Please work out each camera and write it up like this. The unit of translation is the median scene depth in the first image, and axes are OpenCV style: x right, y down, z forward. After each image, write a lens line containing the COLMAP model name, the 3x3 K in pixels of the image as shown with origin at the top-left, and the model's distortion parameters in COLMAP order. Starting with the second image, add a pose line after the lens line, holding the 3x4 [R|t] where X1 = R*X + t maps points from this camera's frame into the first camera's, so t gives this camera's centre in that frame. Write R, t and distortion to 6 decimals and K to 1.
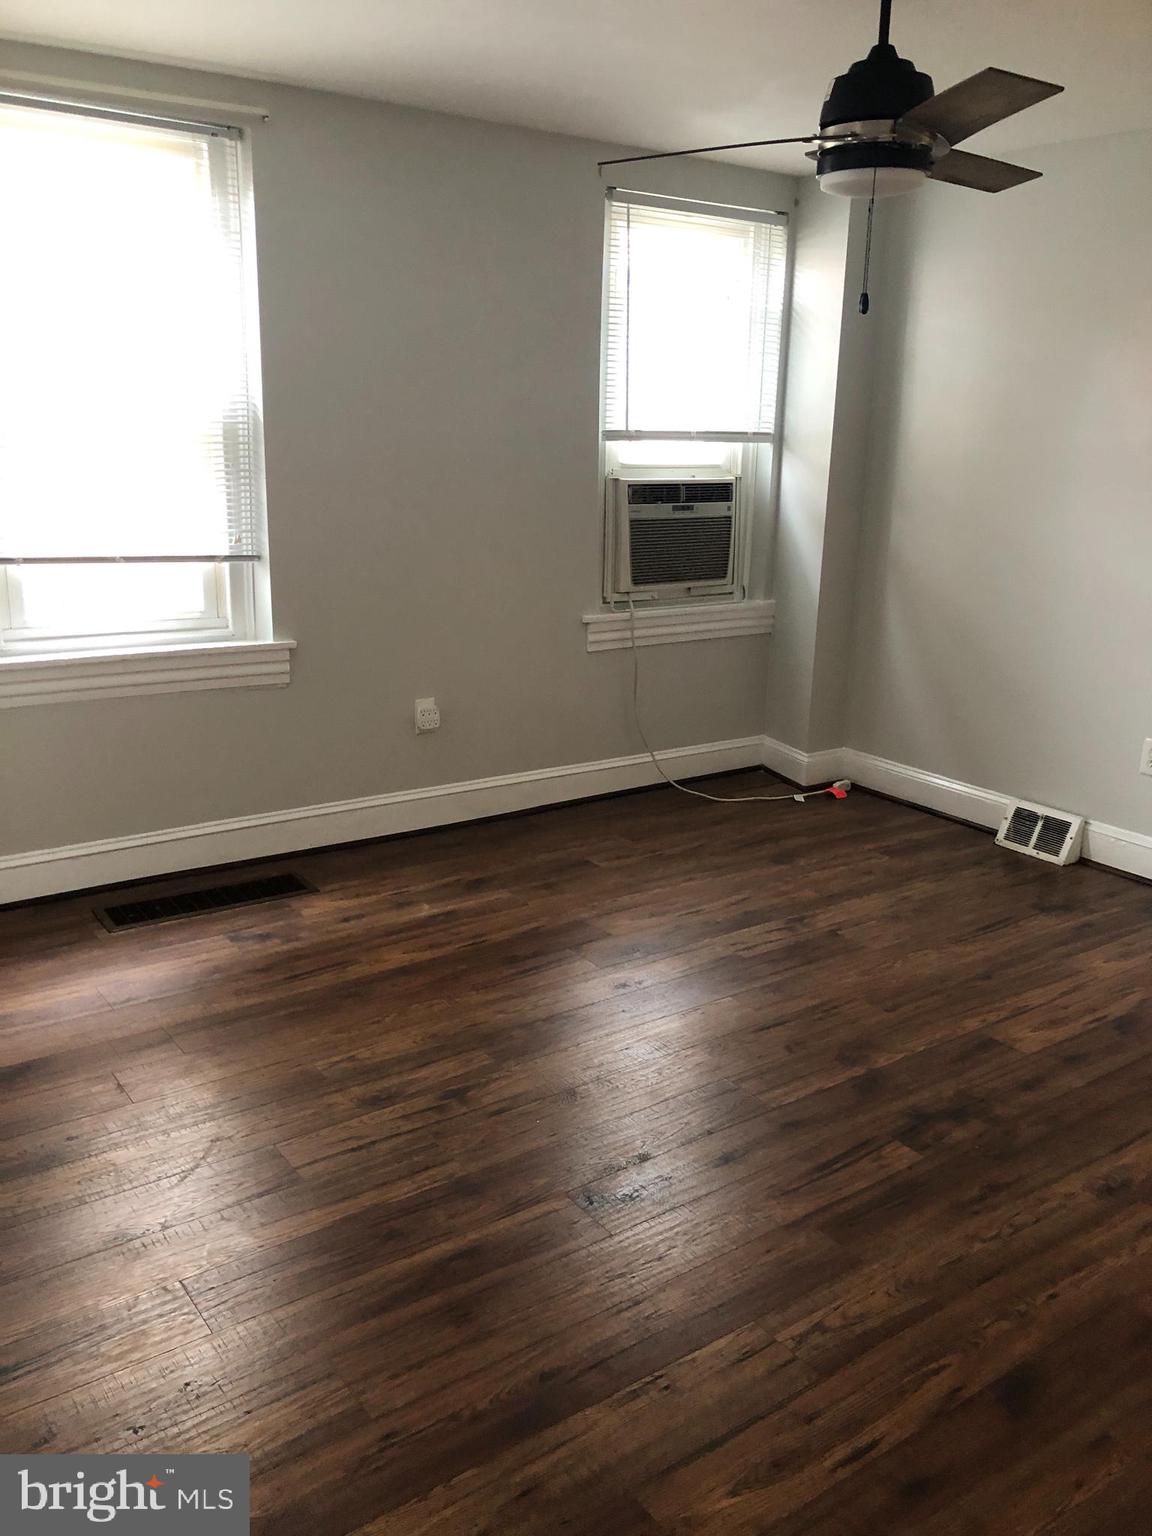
lens RADIAL K [[1305.9, 0, 630.9], [0, 1305.9, 740.6], [0, 0, 1]] dist [0.013530, 0.001723]
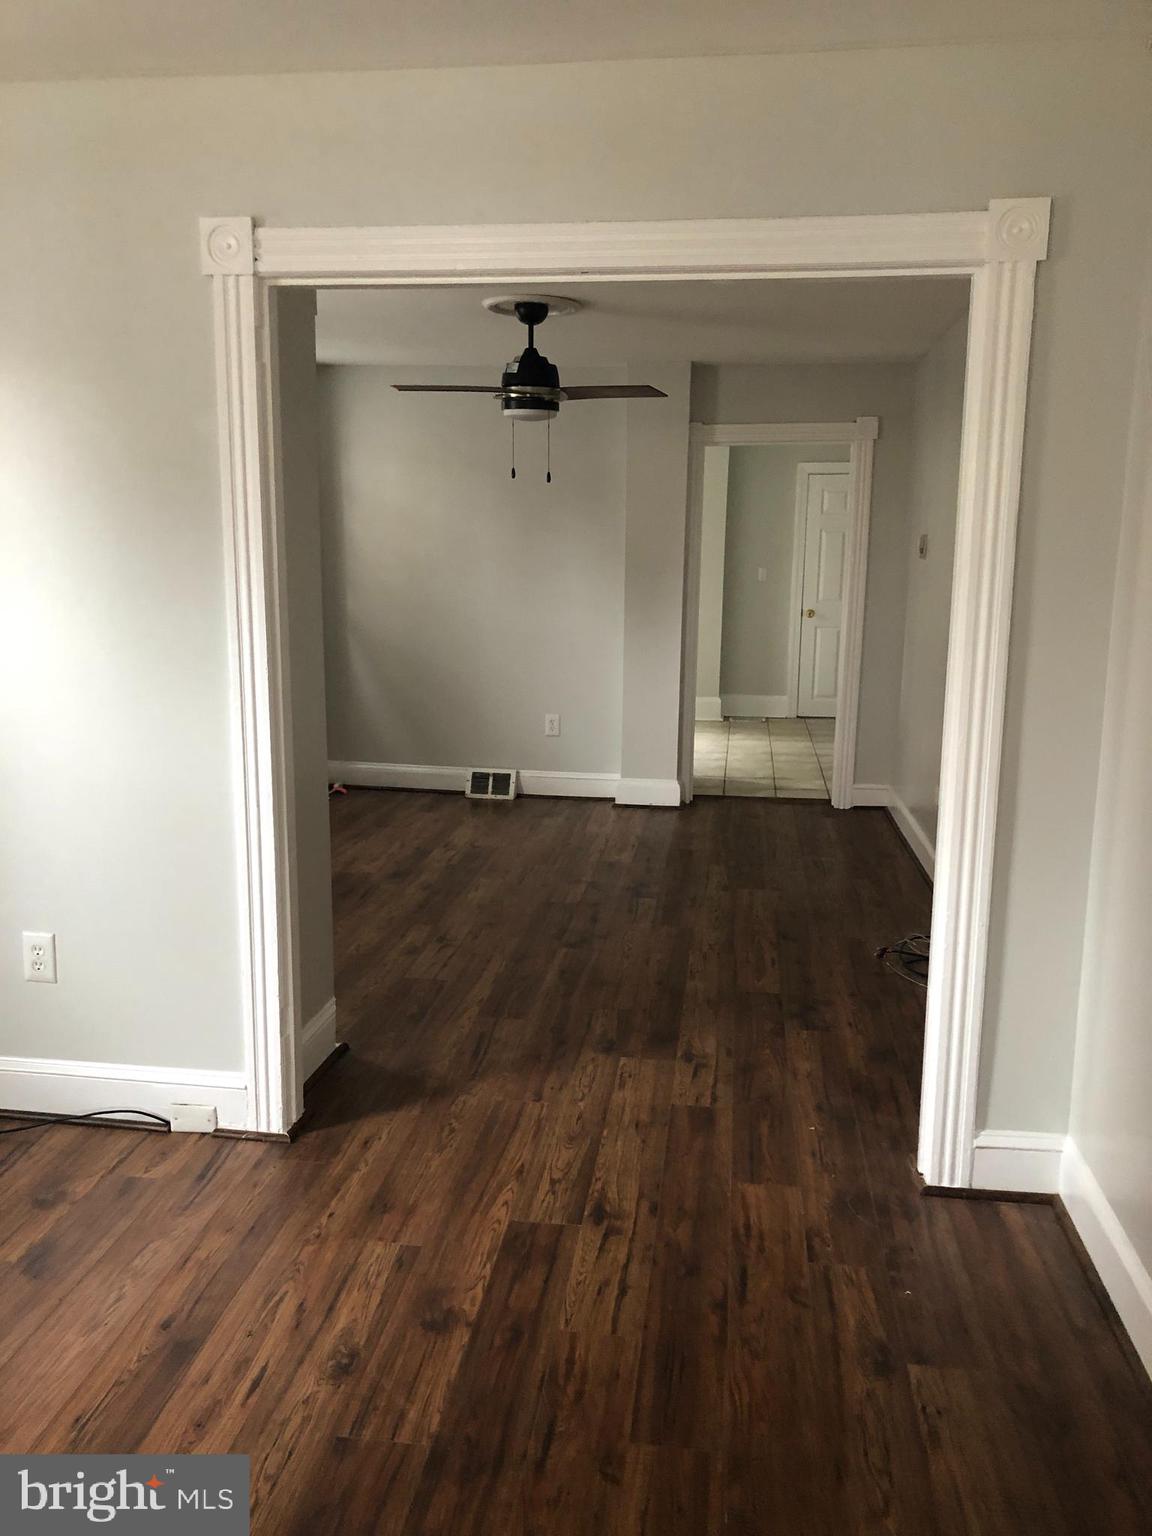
lens RADIAL K [[1250.1, 0, 576.0], [0, 1250.1, 768.0], [0, 0, 1]] dist [0.019134, 0.008280]
pose [[0.706320, -0.156155, 0.690455, -0.692673], [0.186941, 0.981887, 0.030830, 0.022701], [-0.682763, 0.107299, 0.722718, -0.195538]]
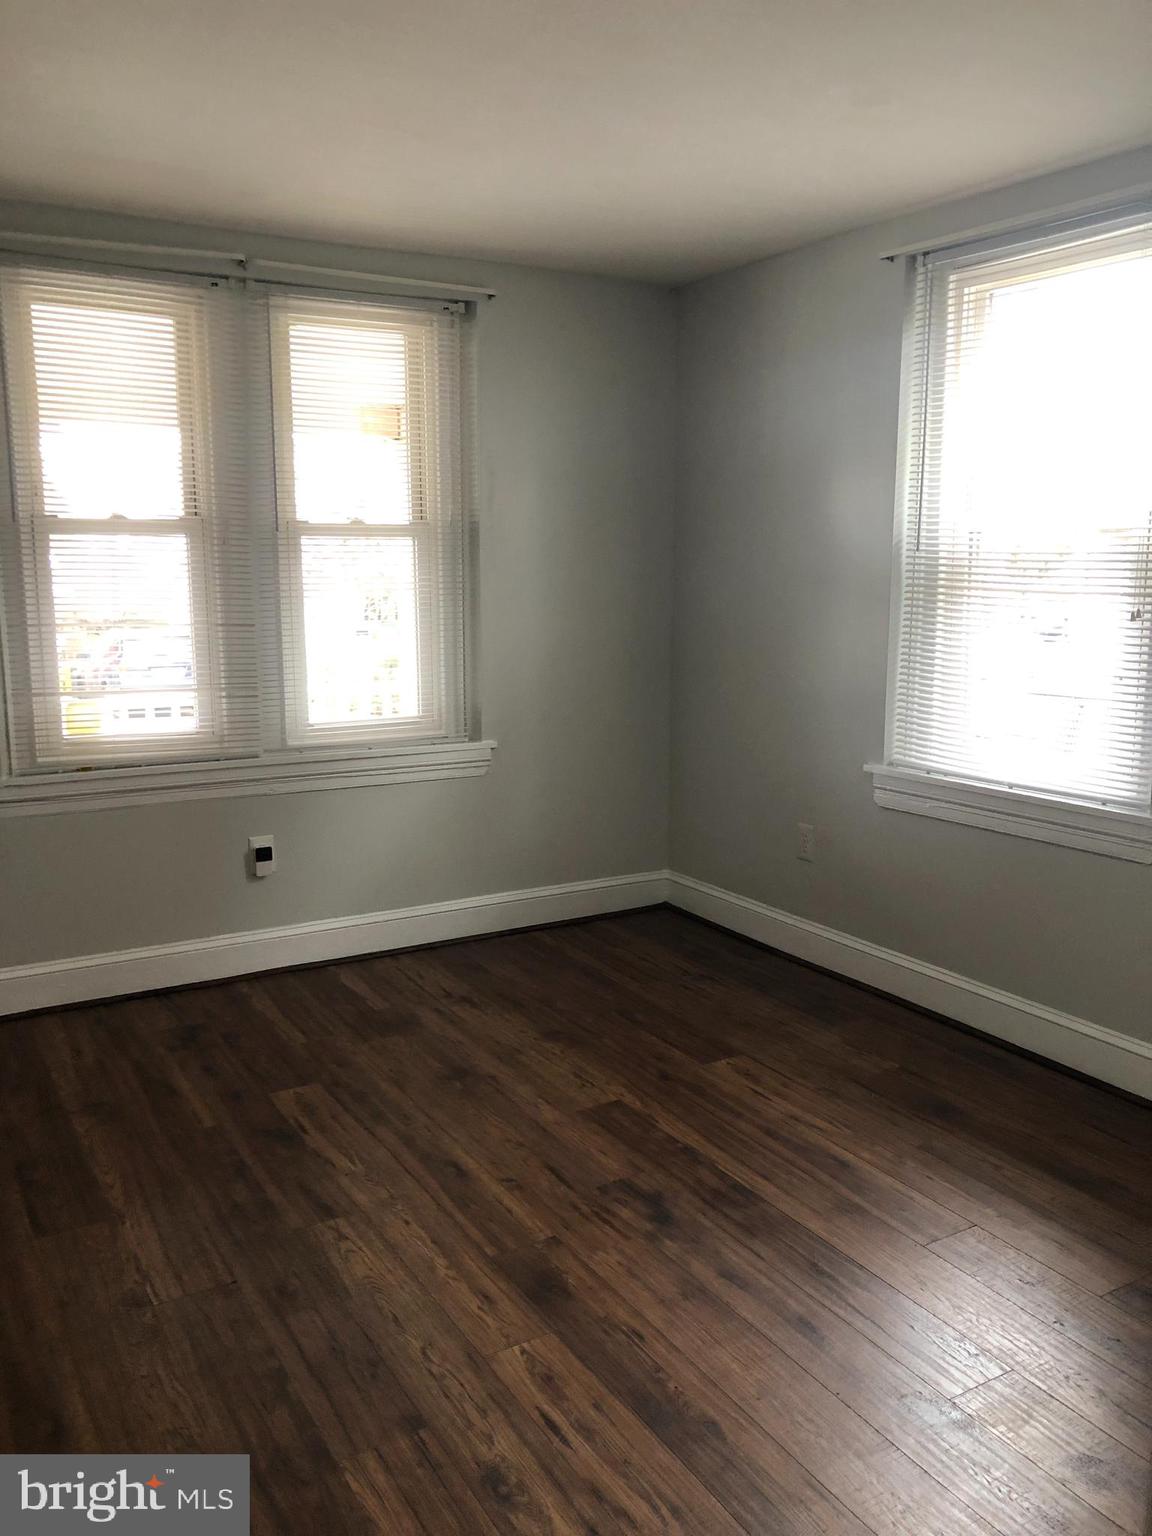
lens RADIAL K [[1250.1, 0, 576.0], [0, 1250.1, 768.0], [0, 0, 1]] dist [0.019134, 0.008280]
pose [[-0.113076, 0.143765, -0.983130, 2.480991], [-0.246057, 0.954603, 0.167894, -0.419722], [0.962637, 0.260891, -0.072568, 2.007210]]
